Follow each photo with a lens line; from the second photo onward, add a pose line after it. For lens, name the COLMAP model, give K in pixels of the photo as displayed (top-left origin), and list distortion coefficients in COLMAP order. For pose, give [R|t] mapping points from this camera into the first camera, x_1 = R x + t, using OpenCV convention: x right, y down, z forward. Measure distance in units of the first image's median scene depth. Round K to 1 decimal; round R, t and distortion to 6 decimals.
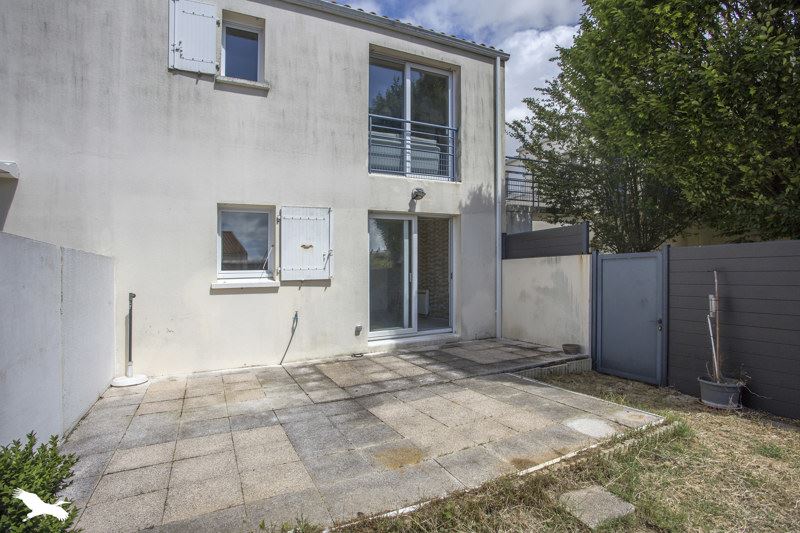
lens RADIAL K [[379.3, 0, 400.8], [0, 379.3, 279.2], [0, 0, 1]] dist [-0.001520, -0.000071]
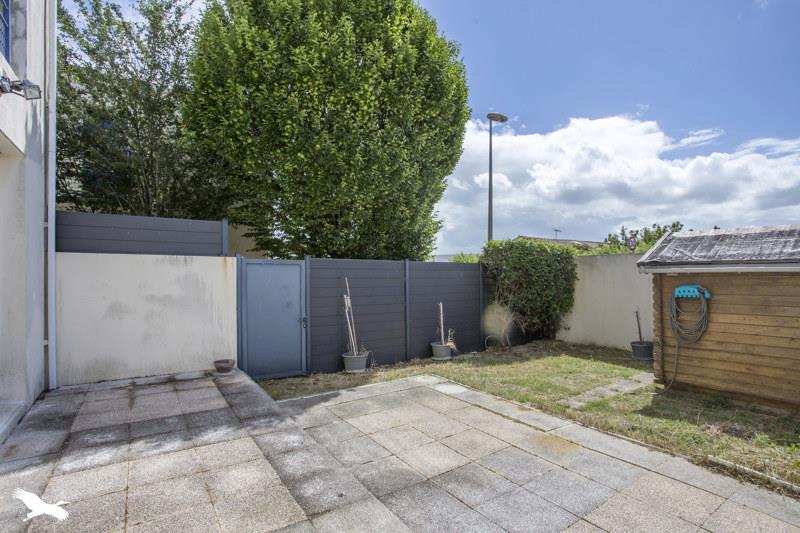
lens RADIAL K [[395.9, 0, 402.8], [0, 395.9, 283.6], [0, 0, 1]] dist [-0.058131, 0.000223]
pose [[-0.129918, 0.010141, 0.991473, -0.606502], [0.010367, 0.999907, -0.008869, 0.013435], [-0.991471, 0.009126, -0.130011, 0.916809]]
